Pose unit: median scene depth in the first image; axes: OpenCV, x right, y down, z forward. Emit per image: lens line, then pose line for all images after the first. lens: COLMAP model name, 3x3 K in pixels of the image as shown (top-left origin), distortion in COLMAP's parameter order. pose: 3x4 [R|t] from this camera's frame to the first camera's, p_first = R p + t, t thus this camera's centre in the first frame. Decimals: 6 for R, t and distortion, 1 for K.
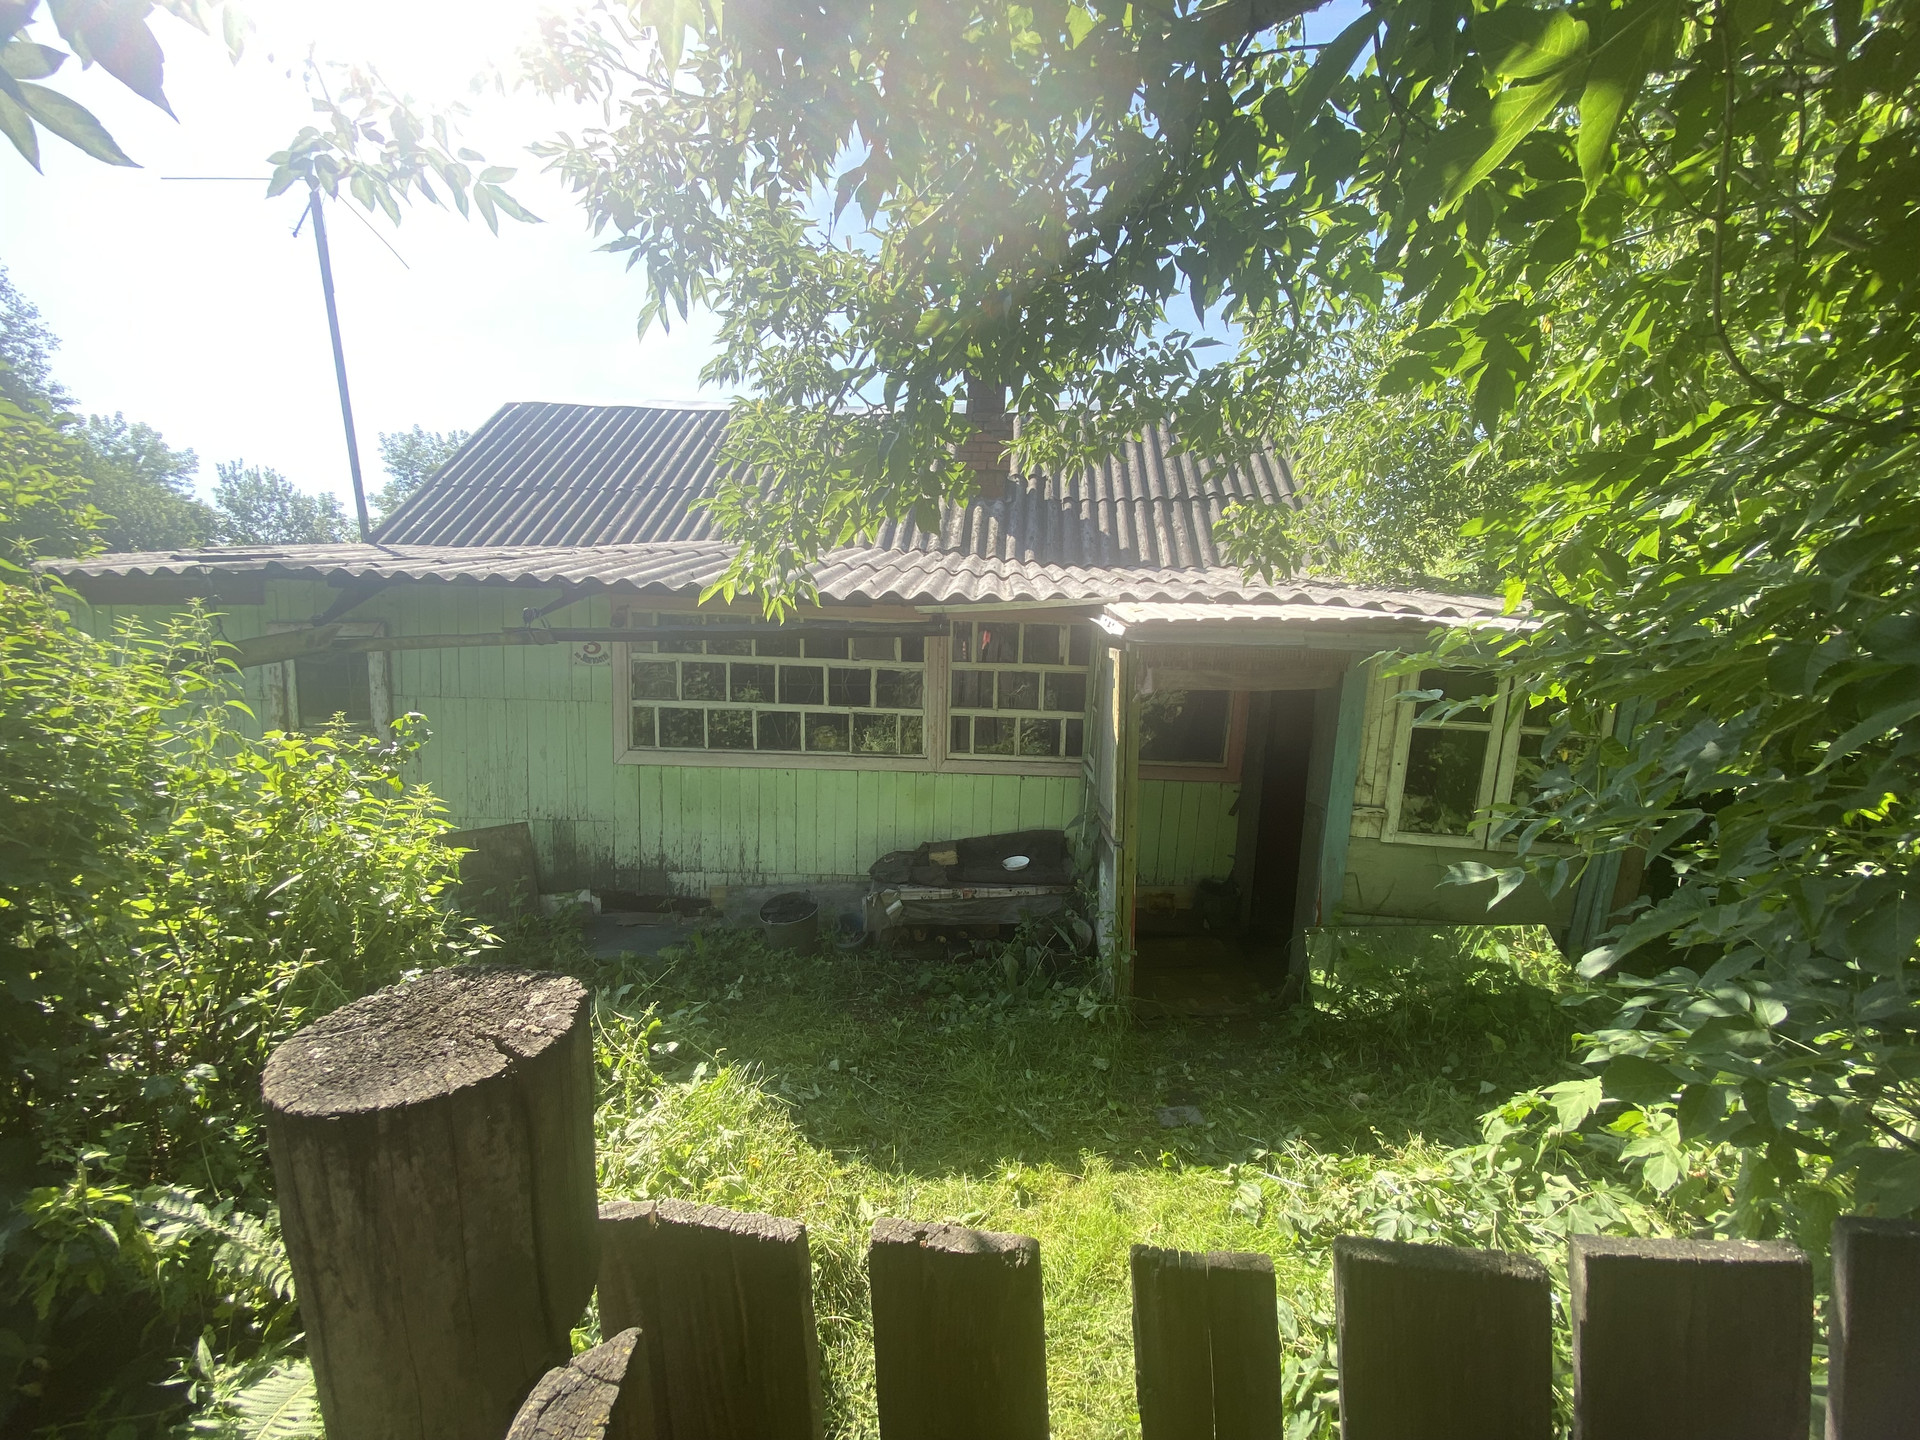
lens RADIAL K [[765.8, 0, 962.4], [0, 765.8, 716.9], [0, 0, 1]] dist [-0.030043, -0.001266]
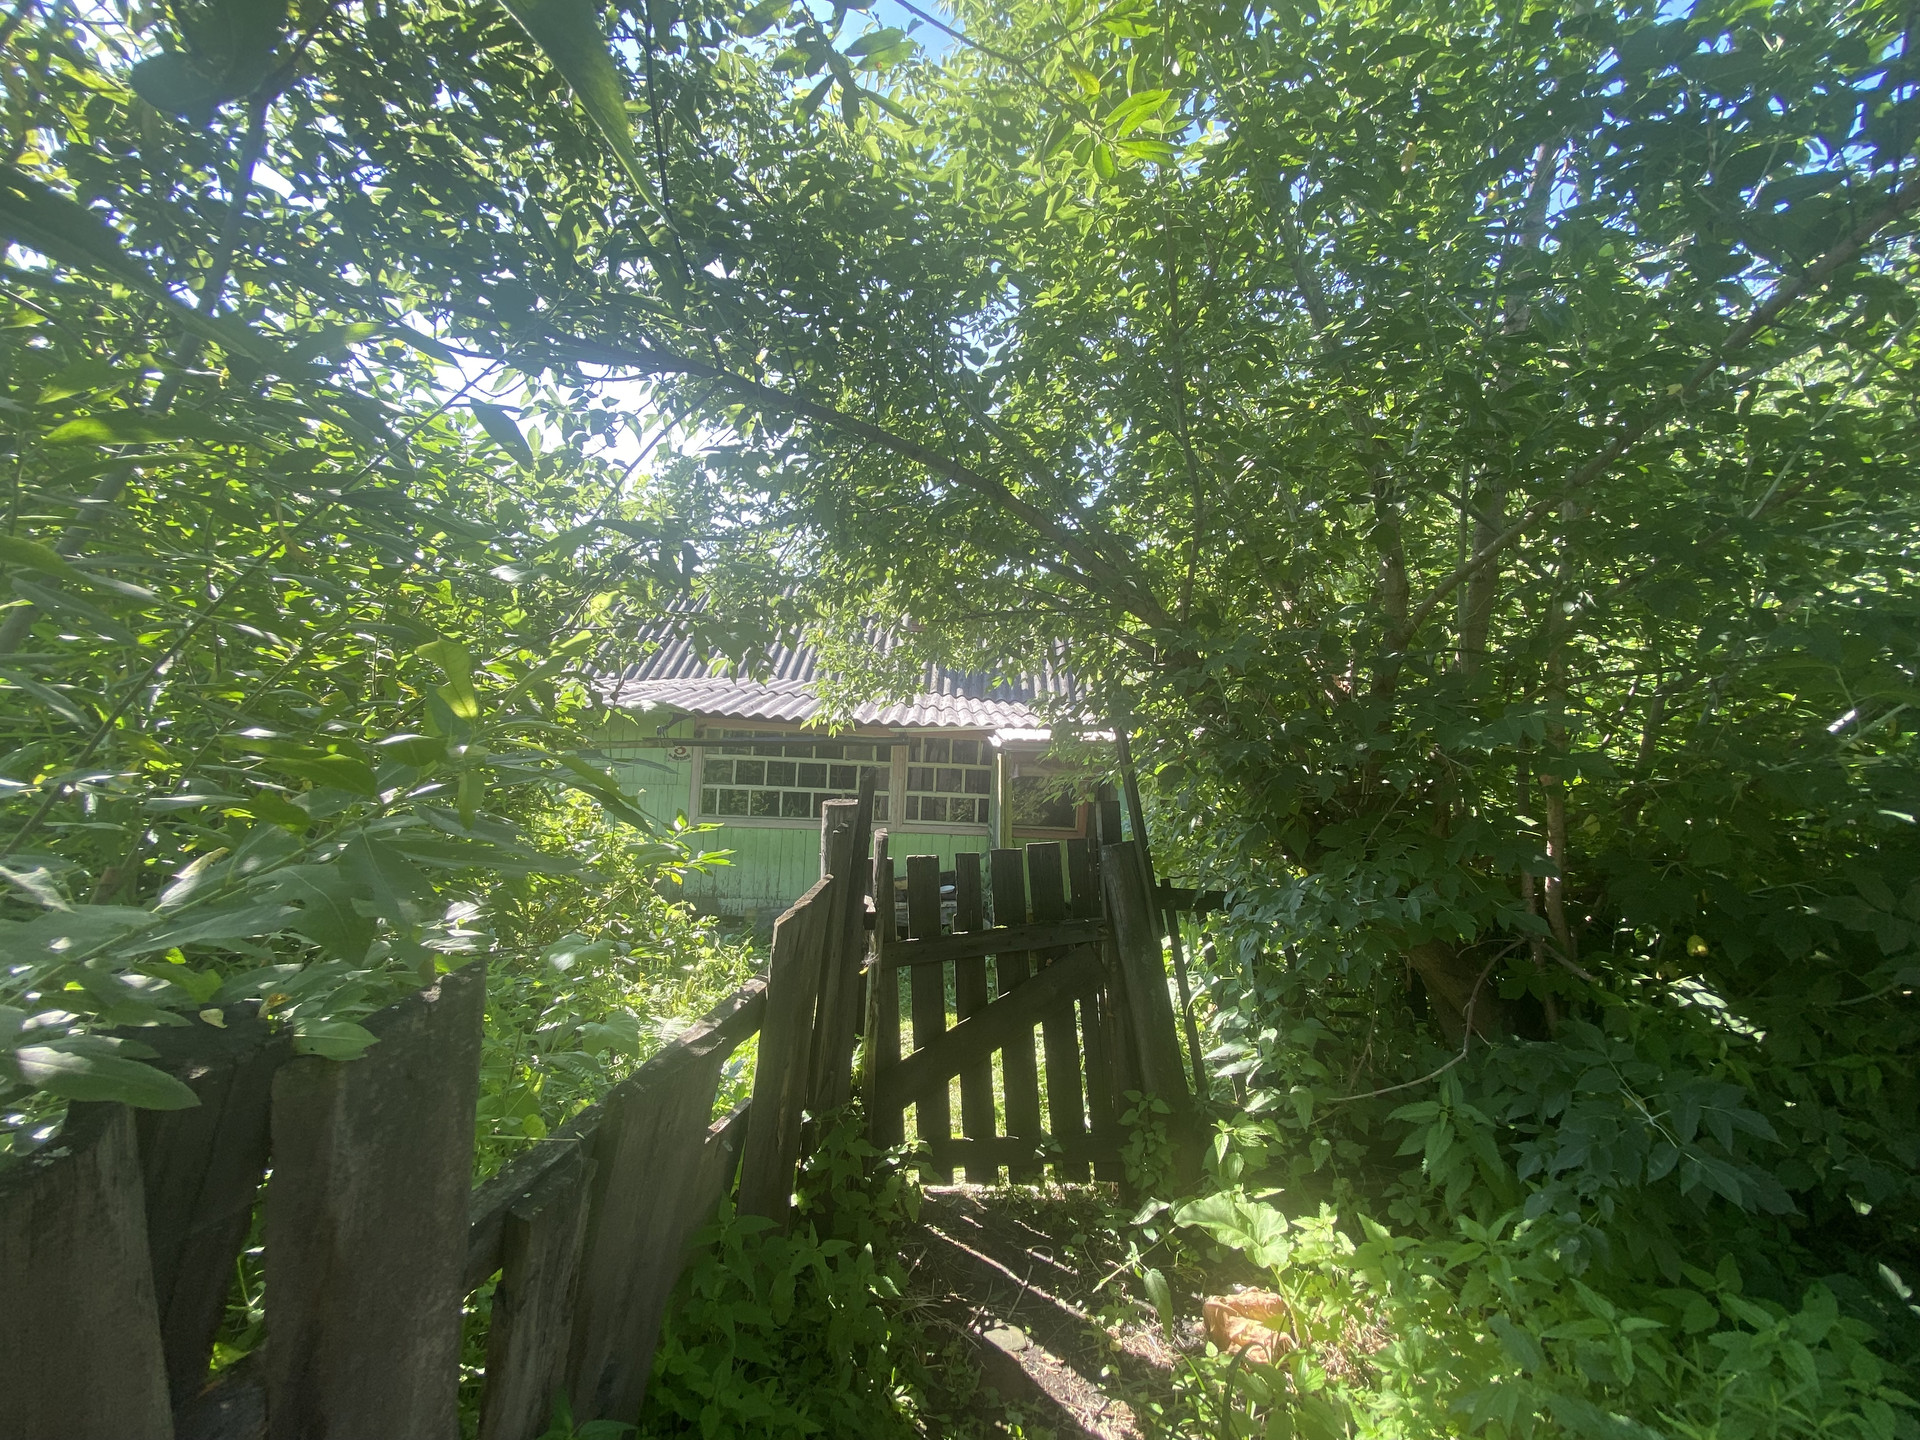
lens RADIAL K [[765.8, 0, 959.9], [0, 765.8, 720.6], [0, 0, 1]] dist [-0.030043, -0.001266]
pose [[0.997245, 0.017080, 0.072191, -0.022731], [-0.006490, 0.989490, -0.144454, 0.074040], [-0.073900, 0.143588, 0.986875, -0.616317]]
